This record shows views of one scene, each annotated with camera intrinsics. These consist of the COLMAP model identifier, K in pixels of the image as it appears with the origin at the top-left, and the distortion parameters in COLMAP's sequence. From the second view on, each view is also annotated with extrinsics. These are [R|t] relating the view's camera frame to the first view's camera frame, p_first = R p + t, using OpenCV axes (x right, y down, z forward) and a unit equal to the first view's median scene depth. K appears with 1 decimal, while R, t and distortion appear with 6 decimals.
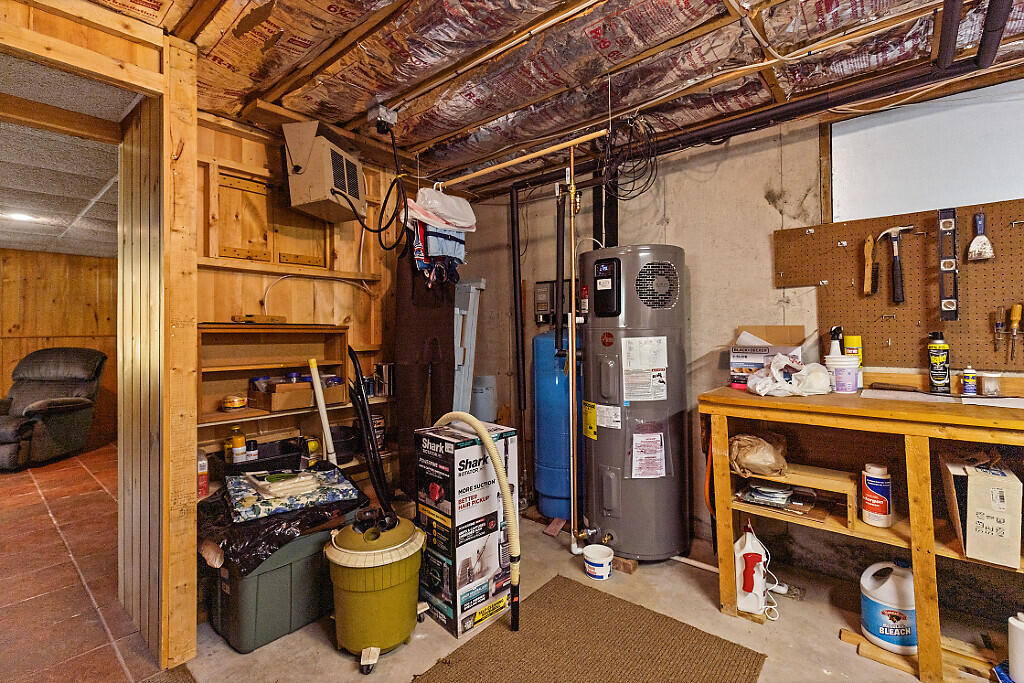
lens RADIAL K [[464.8, 0, 509.5], [0, 464.8, 330.7], [0, 0, 1]] dist [-0.005308, -0.001101]
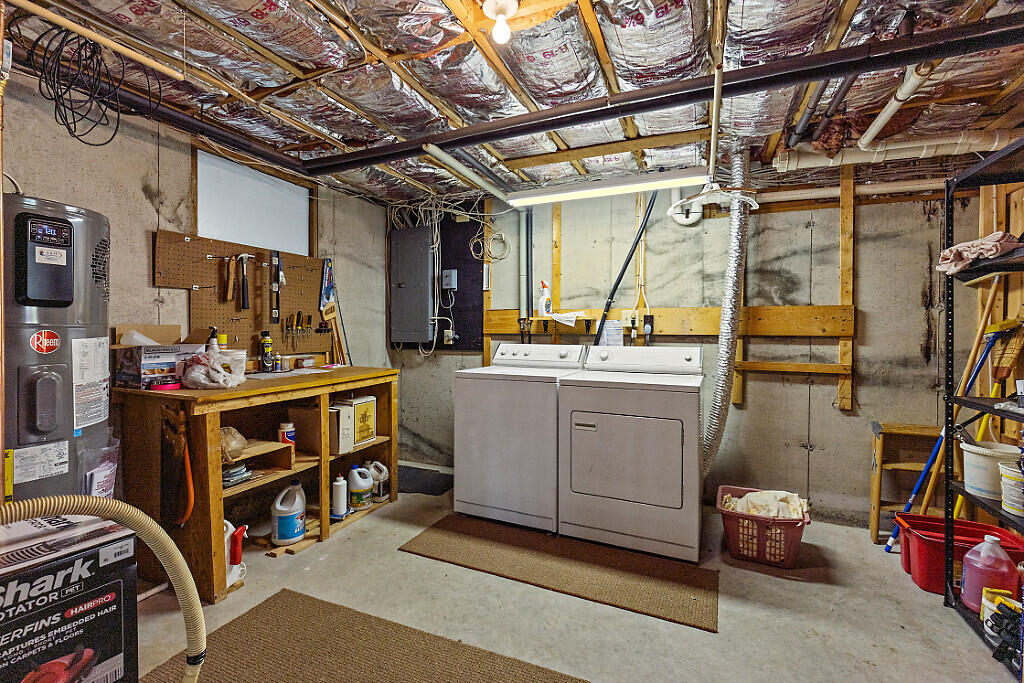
lens RADIAL K [[464.8, 0, 506.6], [0, 464.8, 337.6], [0, 0, 1]] dist [-0.005308, -0.001101]
pose [[-0.305925, -0.010894, 0.951993, -0.723386], [-0.000703, 0.999937, 0.011217, 0.006236], [-0.952055, 0.002763, -0.305913, 0.713594]]
